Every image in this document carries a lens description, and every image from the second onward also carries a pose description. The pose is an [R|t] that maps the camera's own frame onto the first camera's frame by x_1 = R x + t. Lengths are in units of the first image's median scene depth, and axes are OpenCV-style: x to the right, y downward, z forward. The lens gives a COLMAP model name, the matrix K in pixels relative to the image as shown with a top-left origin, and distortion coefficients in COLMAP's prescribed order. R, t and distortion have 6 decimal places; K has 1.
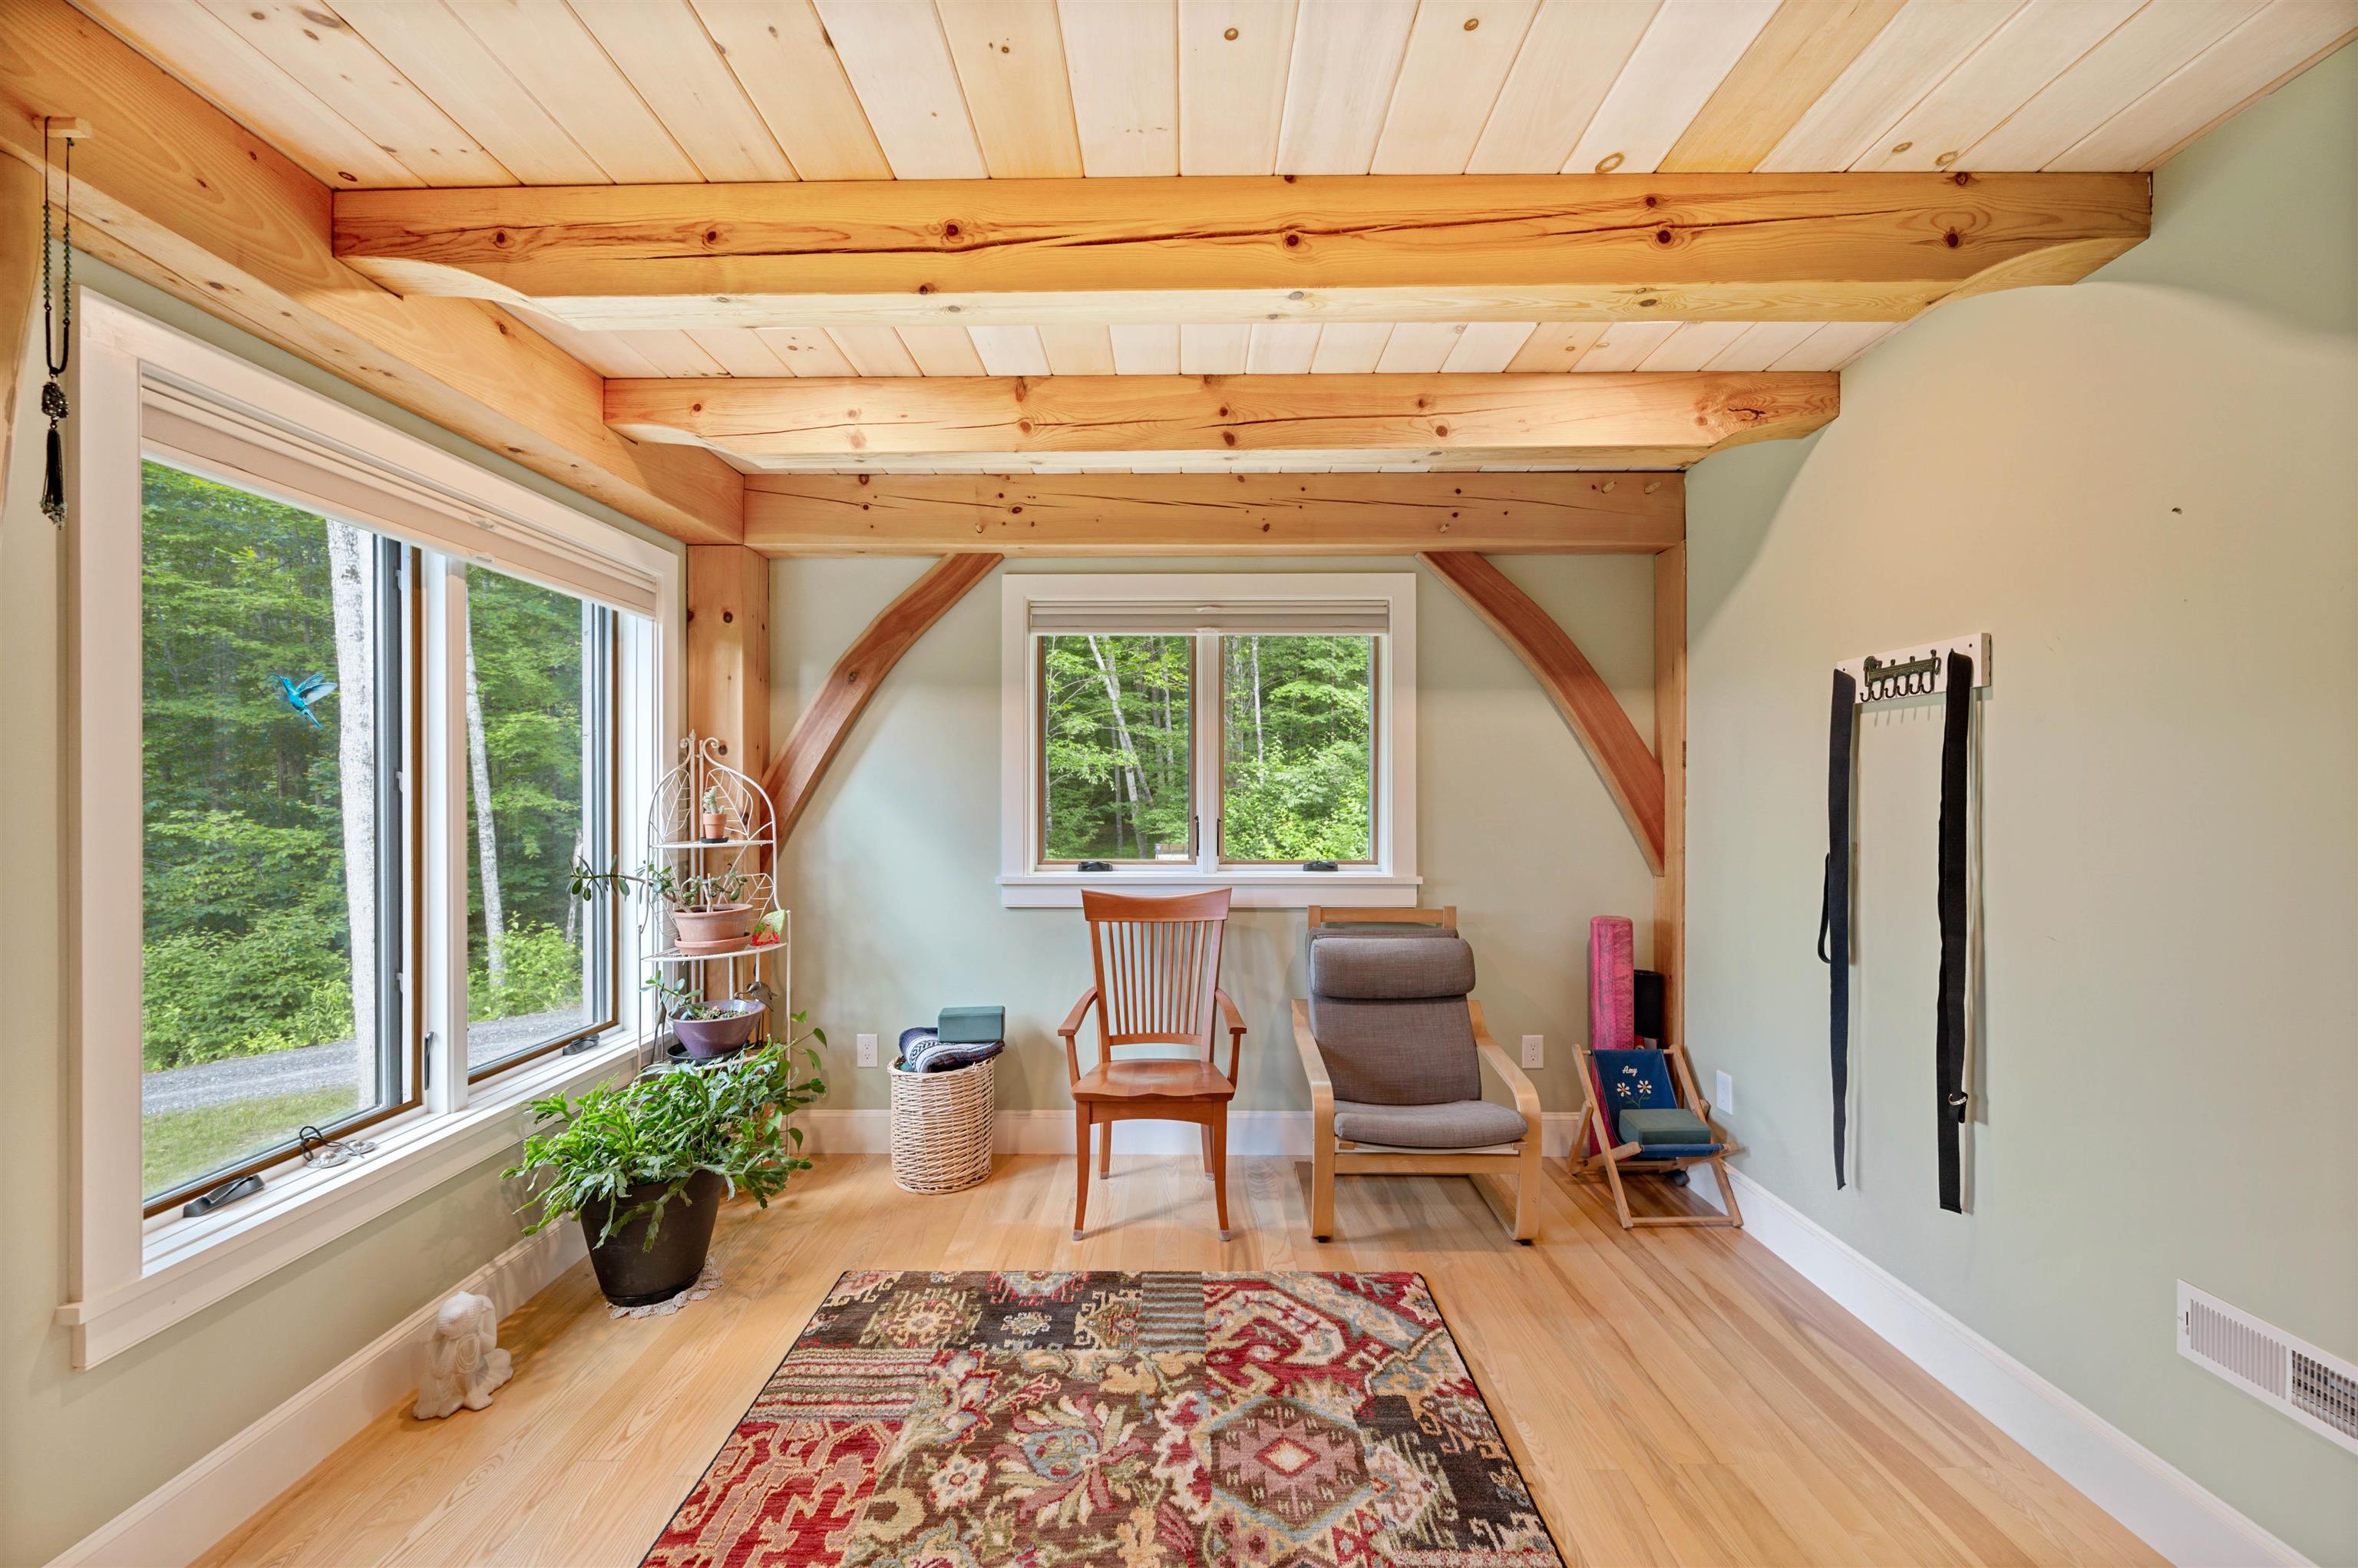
lens RADIAL K [[934.5, 0, 1171.1], [0, 934.5, 790.0], [0, 0, 1]] dist [-0.003834, 0.000281]
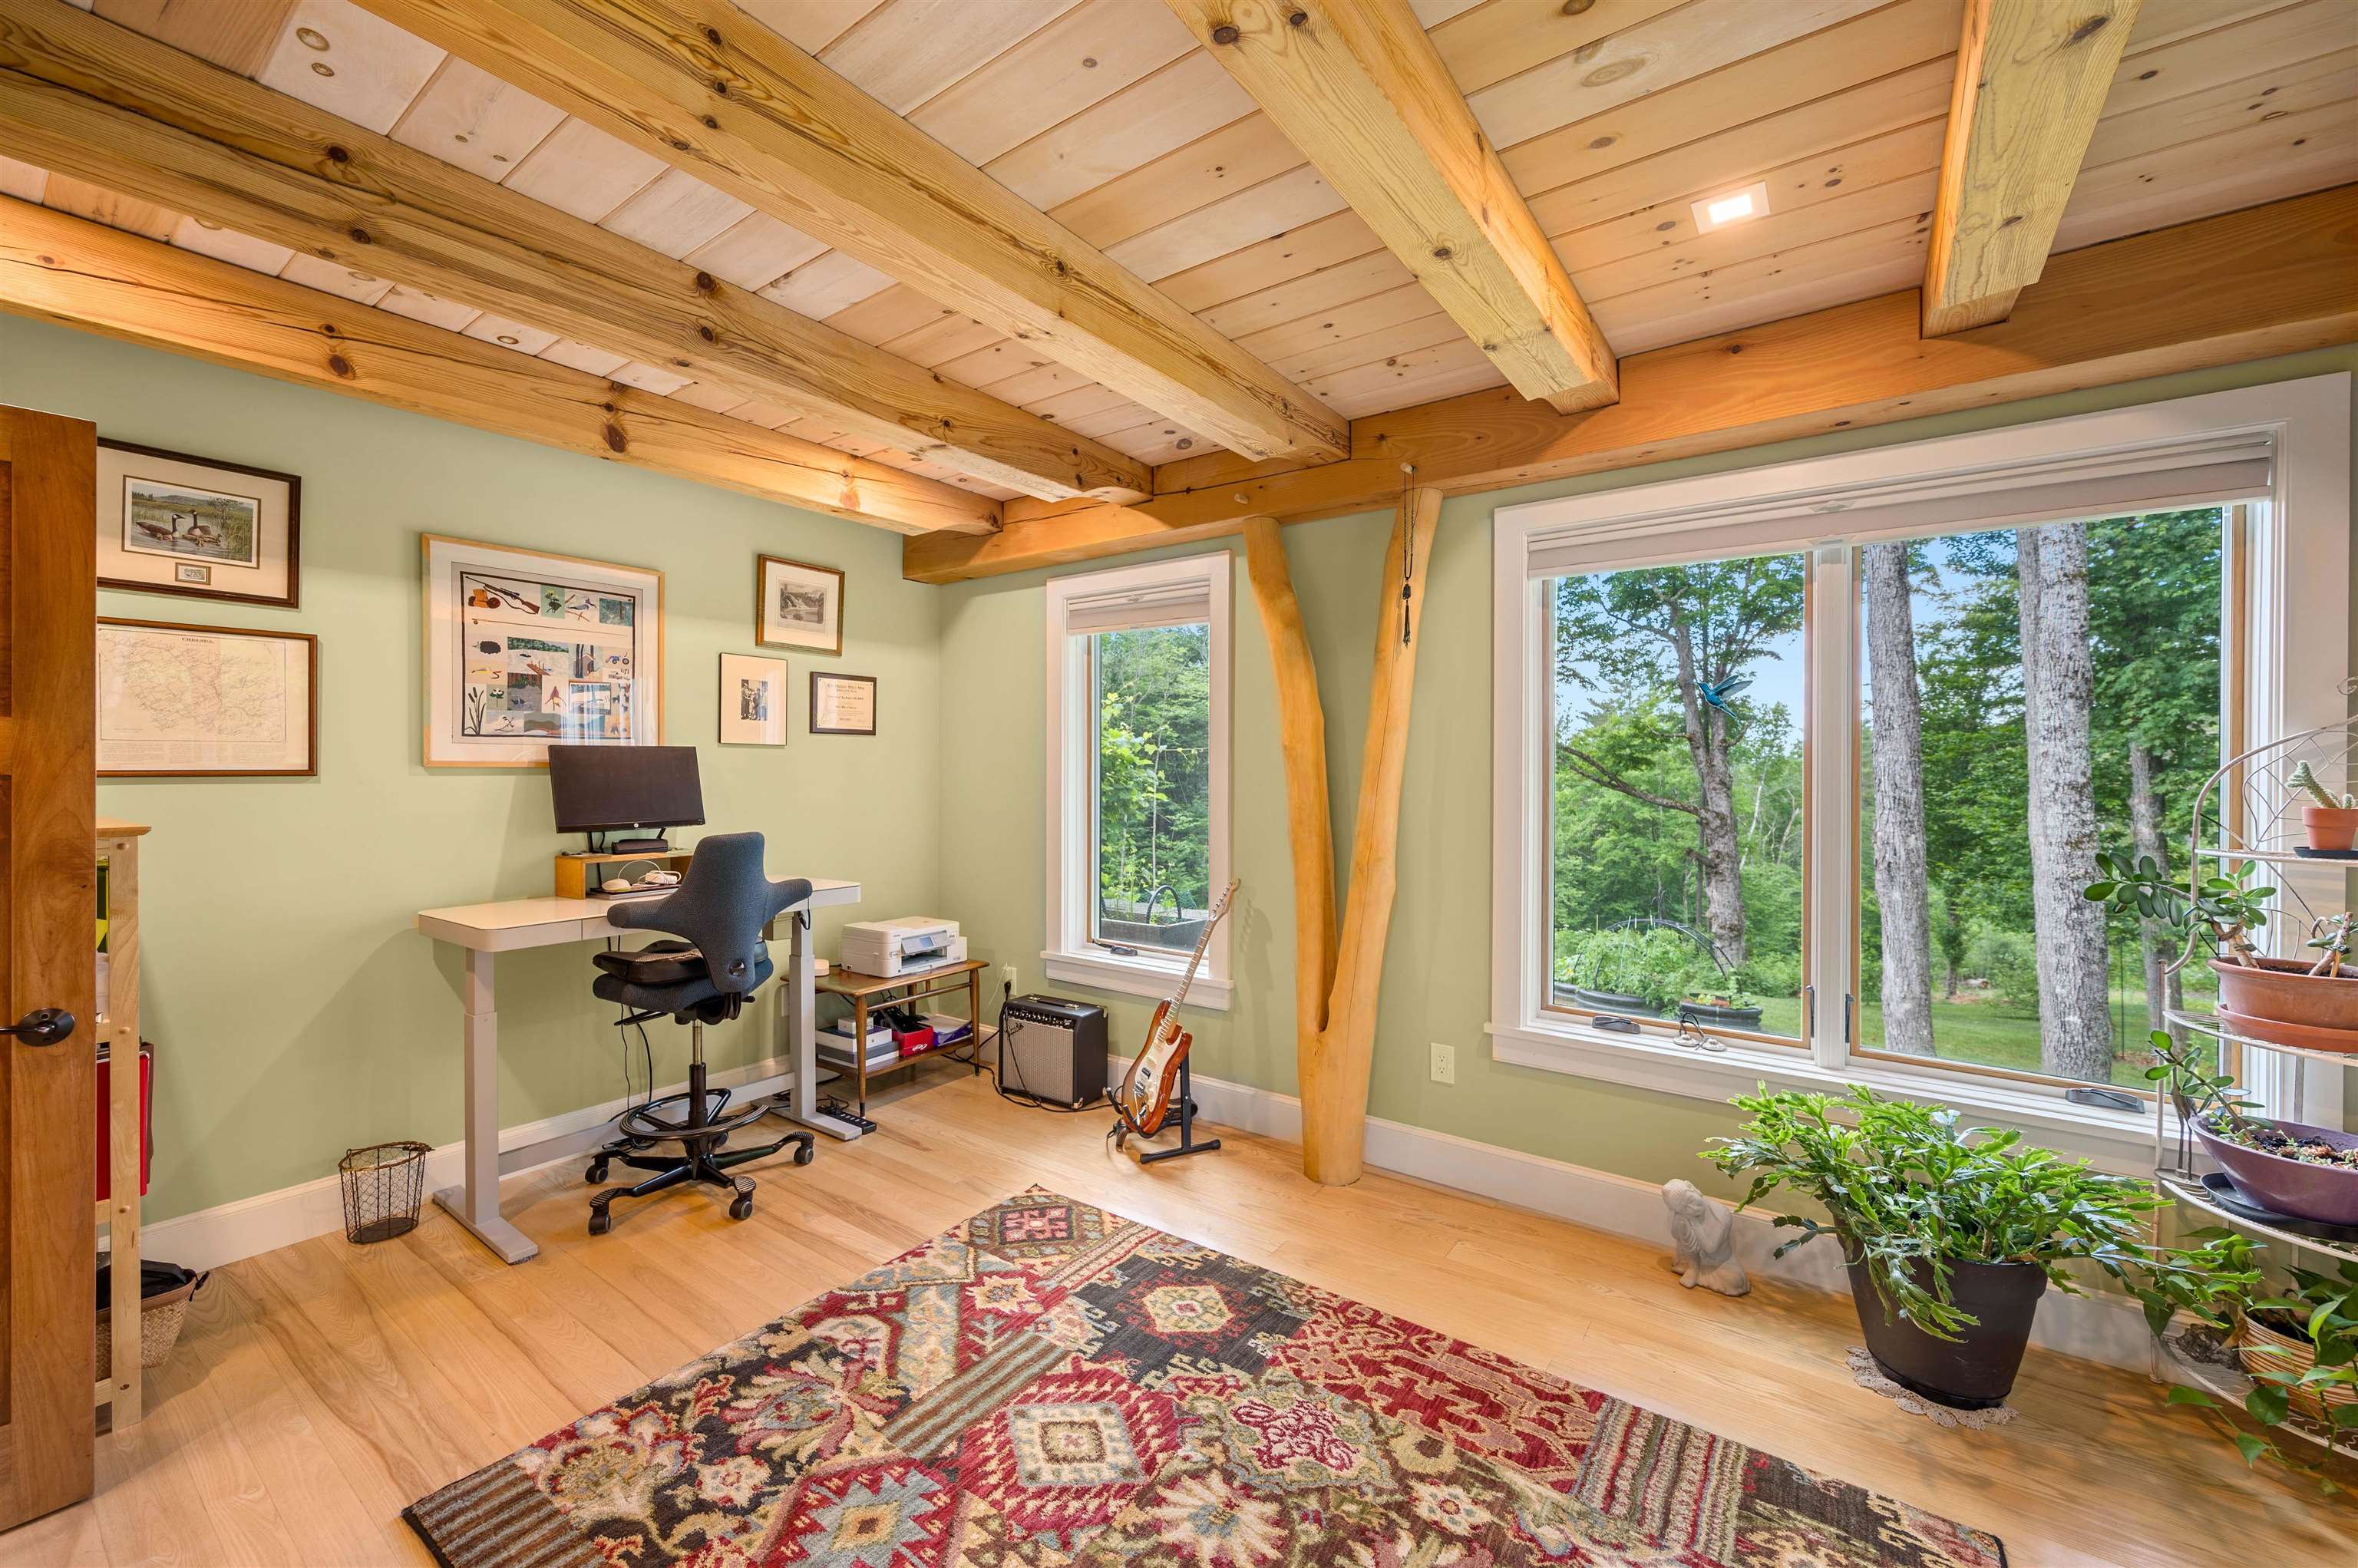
lens RADIAL K [[934.5, 0, 1174.6], [0, 934.5, 769.4], [0, 0, 1]] dist [-0.003834, 0.000281]
pose [[-0.581128, 0.002398, -0.813809, 0.700241], [-0.003362, 0.999980, 0.005347, 0.001807], [0.813805, 0.005843, -0.581108, 1.344439]]
